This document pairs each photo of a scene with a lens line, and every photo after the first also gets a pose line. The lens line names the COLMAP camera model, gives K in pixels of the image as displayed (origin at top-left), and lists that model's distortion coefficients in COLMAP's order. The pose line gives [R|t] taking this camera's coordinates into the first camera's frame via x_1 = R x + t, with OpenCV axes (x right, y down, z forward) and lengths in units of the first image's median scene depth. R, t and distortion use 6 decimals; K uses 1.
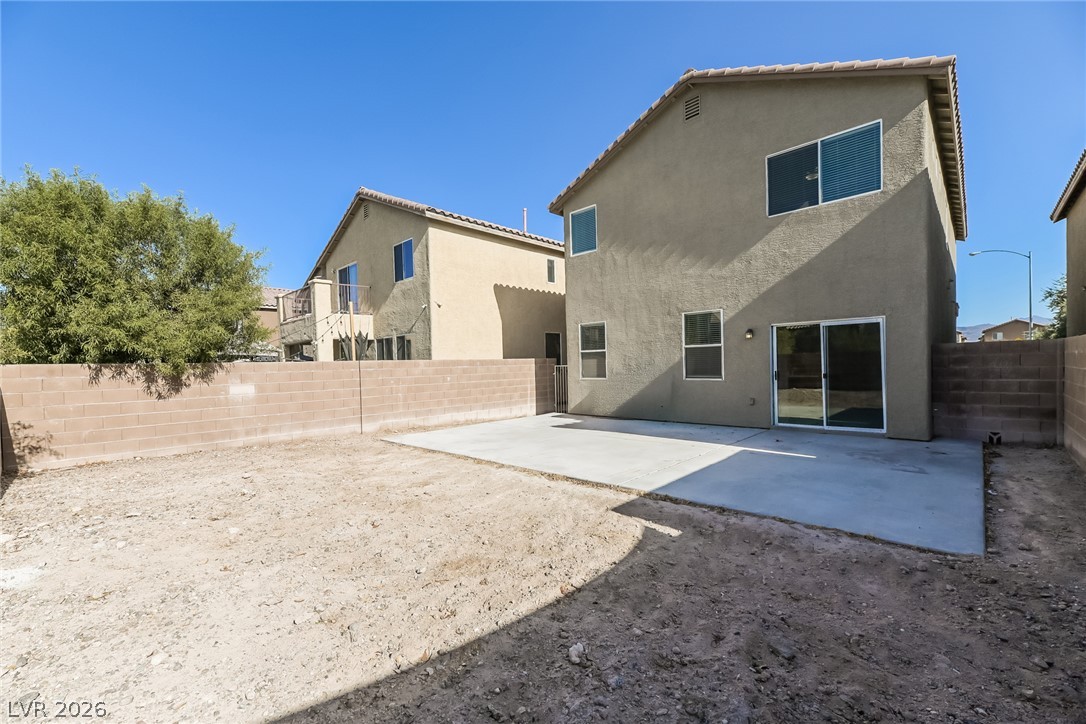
lens RADIAL K [[438.3, 0, 542.0], [0, 438.3, 360.9], [0, 0, 1]] dist [0.011351, -0.000047]
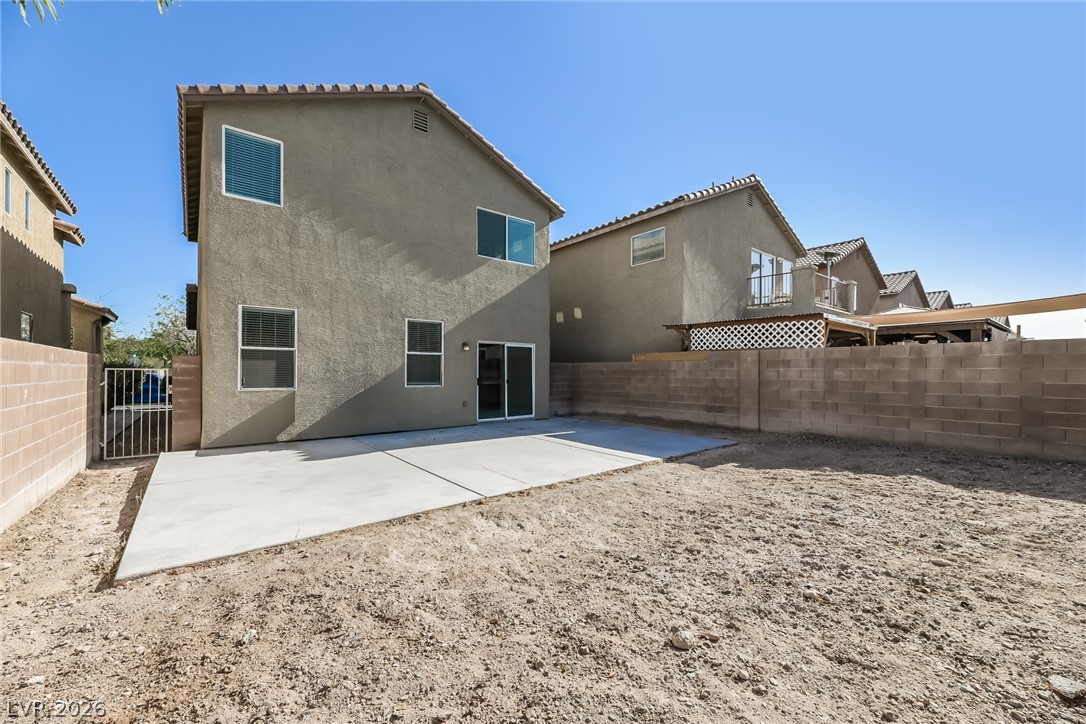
lens RADIAL K [[438.3, 0, 542.0], [0, 438.3, 360.9], [0, 0, 1]] dist [0.011351, -0.000047]
pose [[0.127711, 0.046656, 0.990713, -0.646338], [-0.018545, 0.998831, -0.044647, 0.024960], [-0.991638, -0.012671, 0.128427, 0.615140]]
